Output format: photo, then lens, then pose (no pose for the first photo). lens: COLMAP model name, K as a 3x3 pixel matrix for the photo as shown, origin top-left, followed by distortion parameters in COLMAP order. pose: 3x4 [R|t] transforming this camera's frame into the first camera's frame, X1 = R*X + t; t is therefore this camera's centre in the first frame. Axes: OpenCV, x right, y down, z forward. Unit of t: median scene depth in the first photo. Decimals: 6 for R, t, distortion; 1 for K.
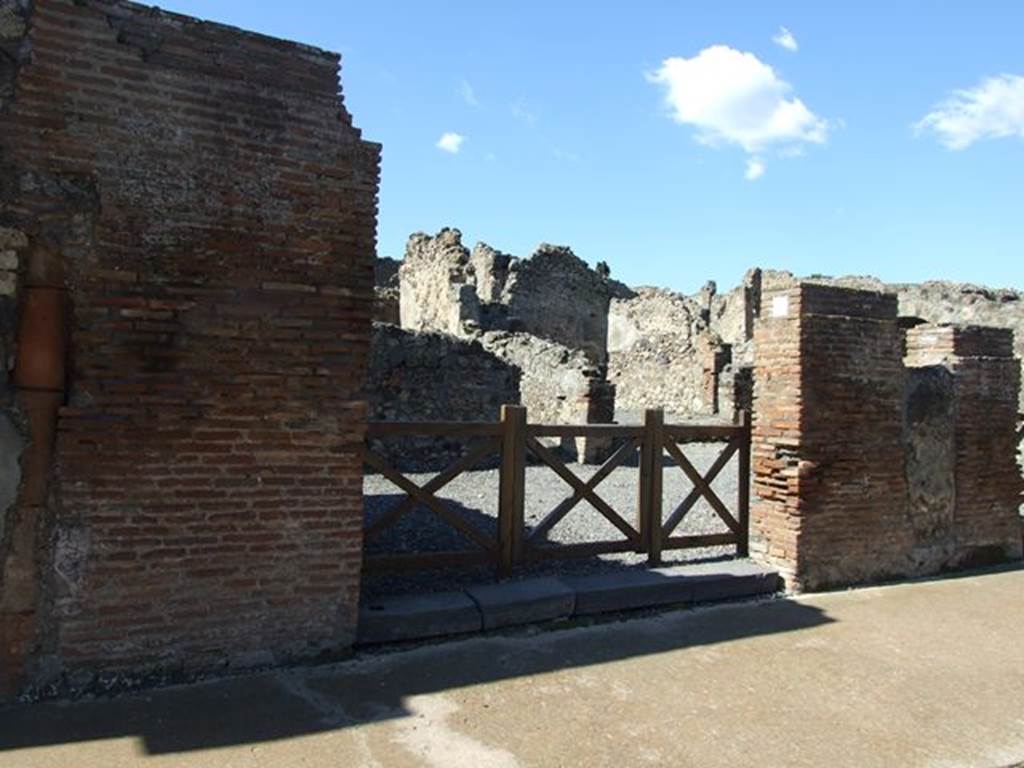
lens RADIAL K [[810.1, 0, 516.6], [0, 810.1, 367.7], [0, 0, 1]] dist [-0.068340, 0.064828]
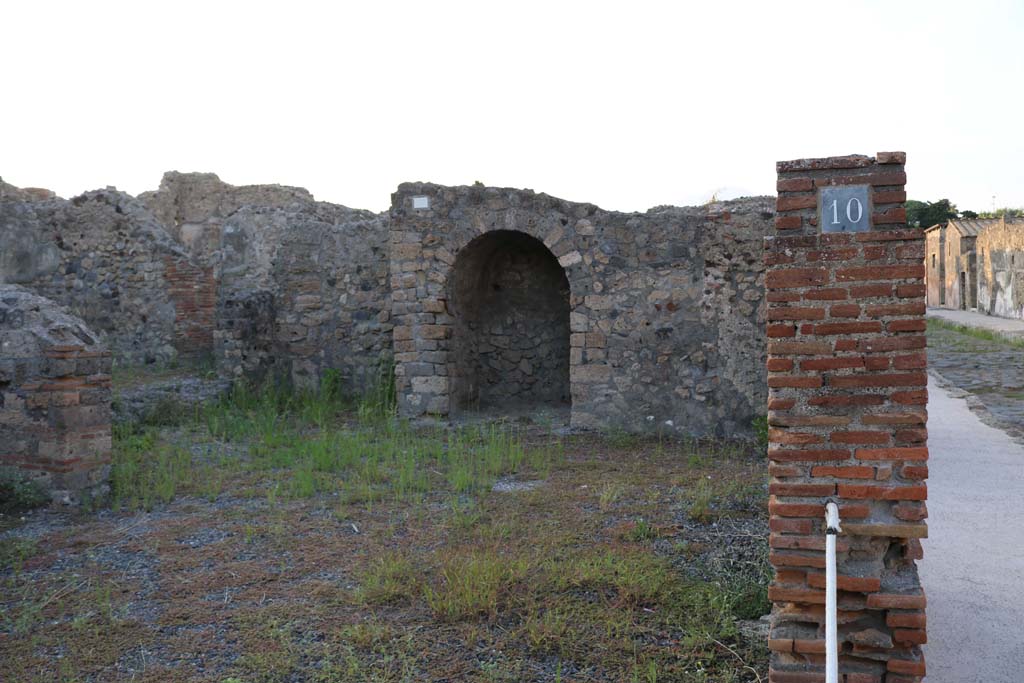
lens RADIAL K [[815.0, 0, 530.1], [0, 815.0, 342.0], [0, 0, 1]] dist [-0.144161, 0.070818]
pose [[0.720100, -0.081434, 0.689076, -0.043045], [0.028412, 0.995717, 0.087981, -0.026579], [-0.693289, -0.043777, 0.719329, 0.448087]]
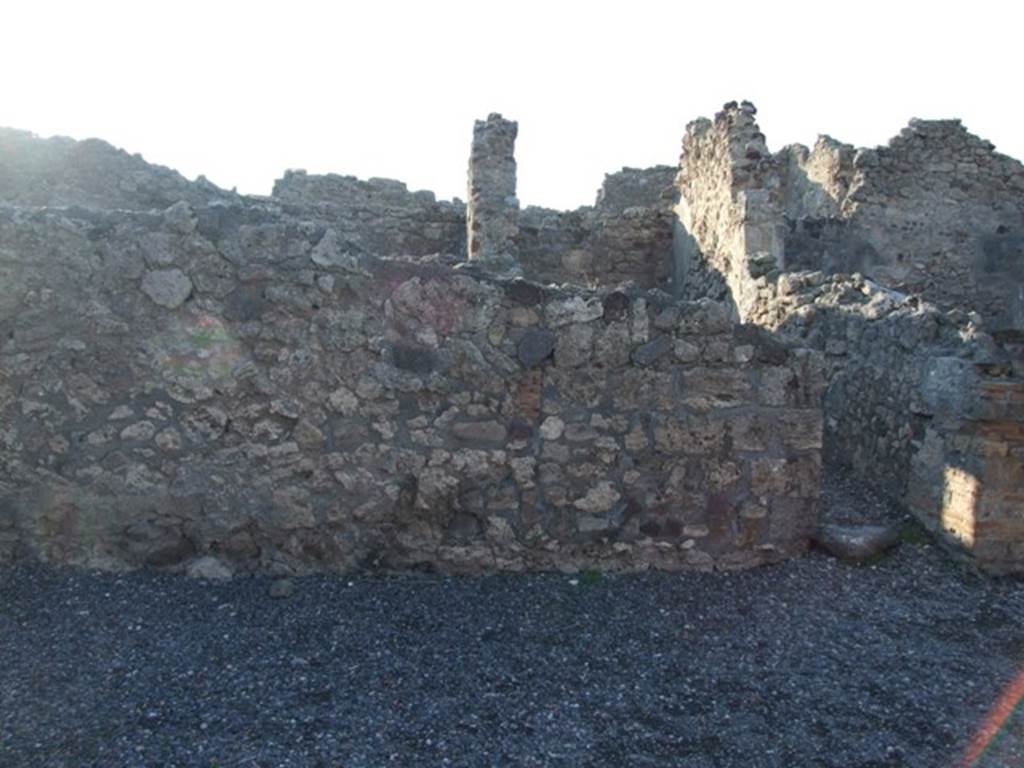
lens RADIAL K [[810.1, 0, 513.8], [0, 810.1, 370.7], [0, 0, 1]] dist [-0.068340, 0.064828]
pose [[0.899261, 0.010548, -0.437285, 0.049412], [0.030122, 0.995843, 0.085966, -0.039498], [0.436374, -0.090478, 0.895205, 0.538110]]
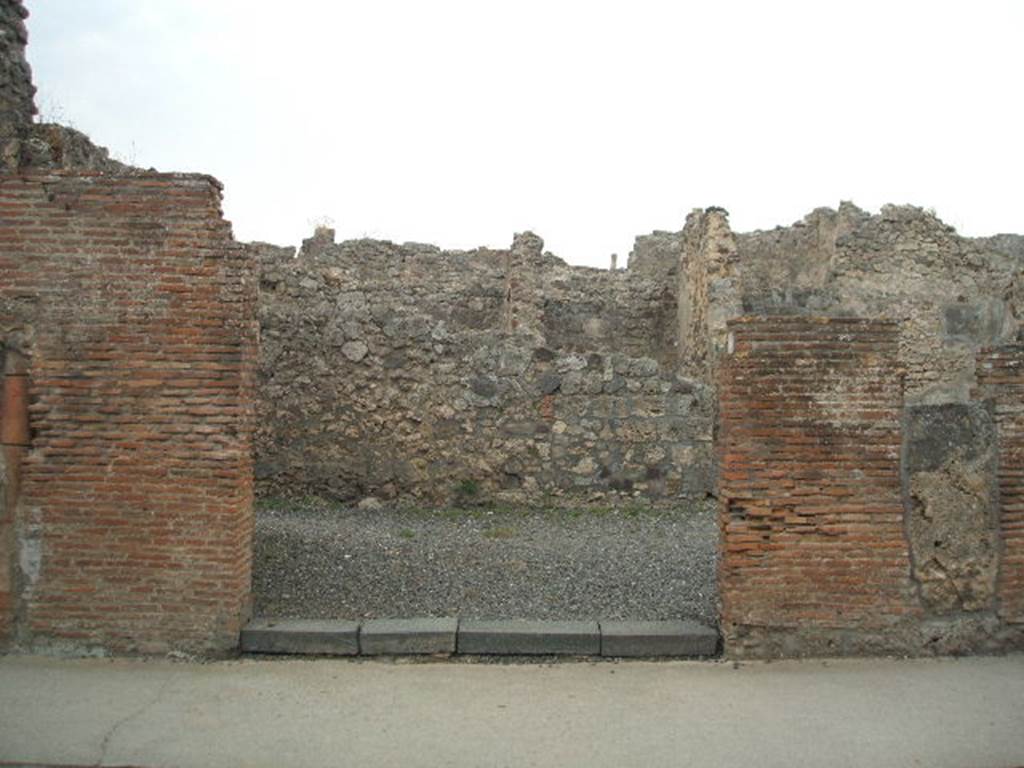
lens RADIAL K [[1159.5, 0, 523.9], [0, 1159.5, 351.3], [0, 0, 1]] dist [-0.158861, 0.000000]
pose [[0.888186, -0.033322, -0.458275, 0.392240], [0.030110, 0.999444, -0.014314, -0.029355], [0.458497, -0.001085, 0.888695, -0.135201]]
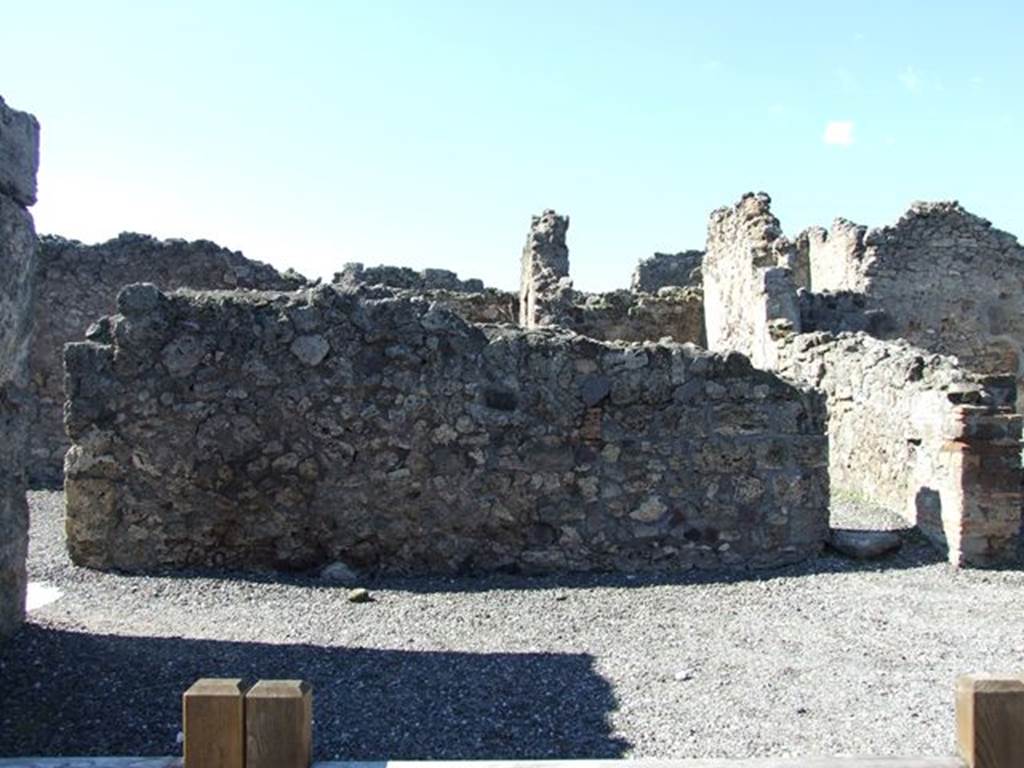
lens RADIAL K [[810.1, 0, 518.2], [0, 810.1, 370.8], [0, 0, 1]] dist [-0.068340, 0.064828]
pose [[0.881031, -0.059496, -0.469302, 0.085002], [0.054072, 0.998223, -0.025041, -0.014738], [0.469958, -0.003314, 0.882682, 0.414376]]
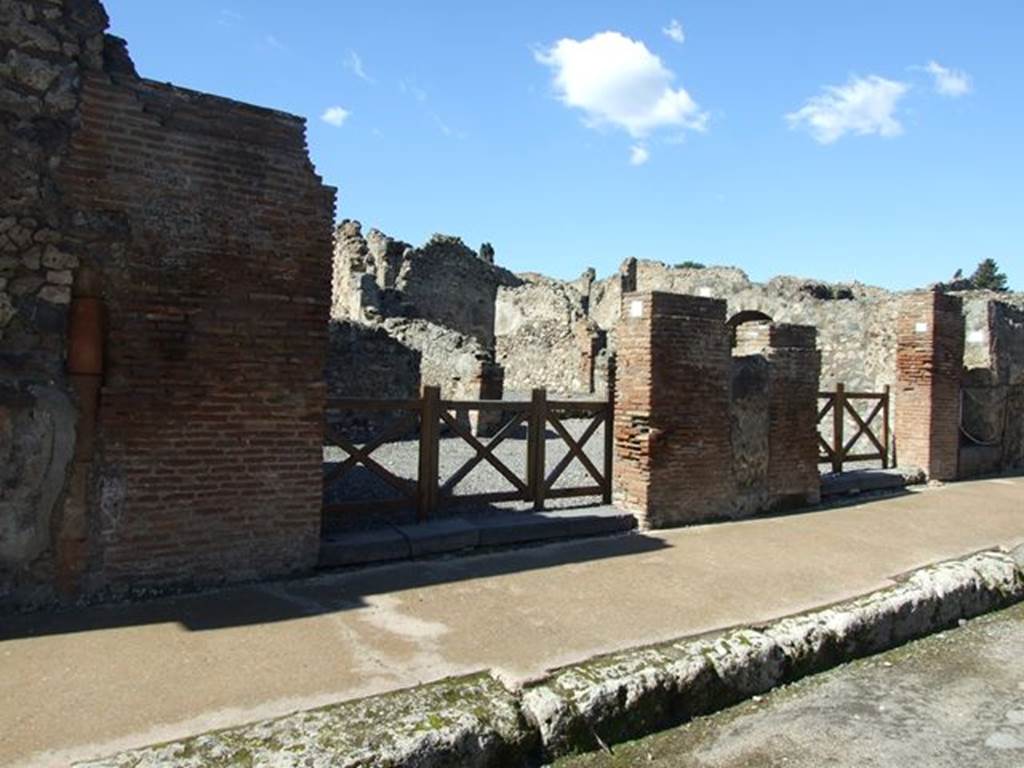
lens RADIAL K [[810.1, 0, 517.4], [0, 810.1, 368.1], [0, 0, 1]] dist [-0.068340, 0.064828]
pose [[0.989524, 0.002597, 0.144345, -0.025577], [-0.006270, 0.999668, 0.024996, -0.006831], [-0.144232, -0.025639, 0.989212, -0.138033]]
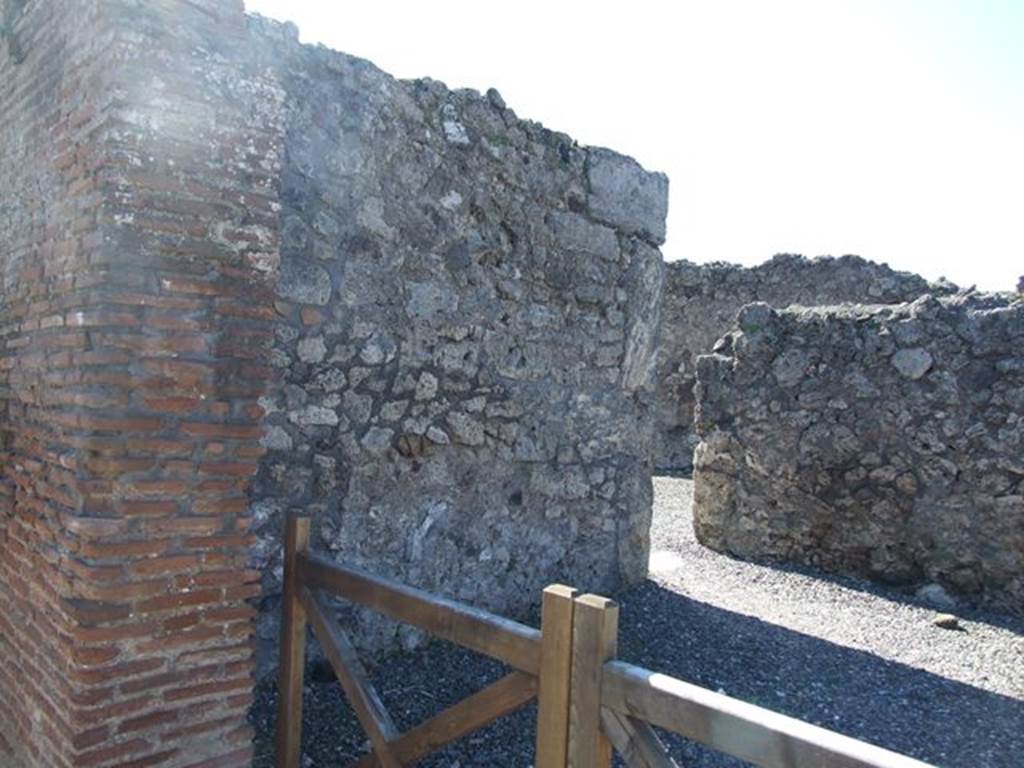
lens RADIAL K [[810.1, 0, 517.1], [0, 810.1, 379.4], [0, 0, 1]] dist [-0.068340, 0.064828]
pose [[0.264449, -0.045662, -0.963318, 0.152090], [-0.005967, 0.998782, -0.048982, -0.011477], [0.964381, 0.018702, 0.263854, 0.437812]]
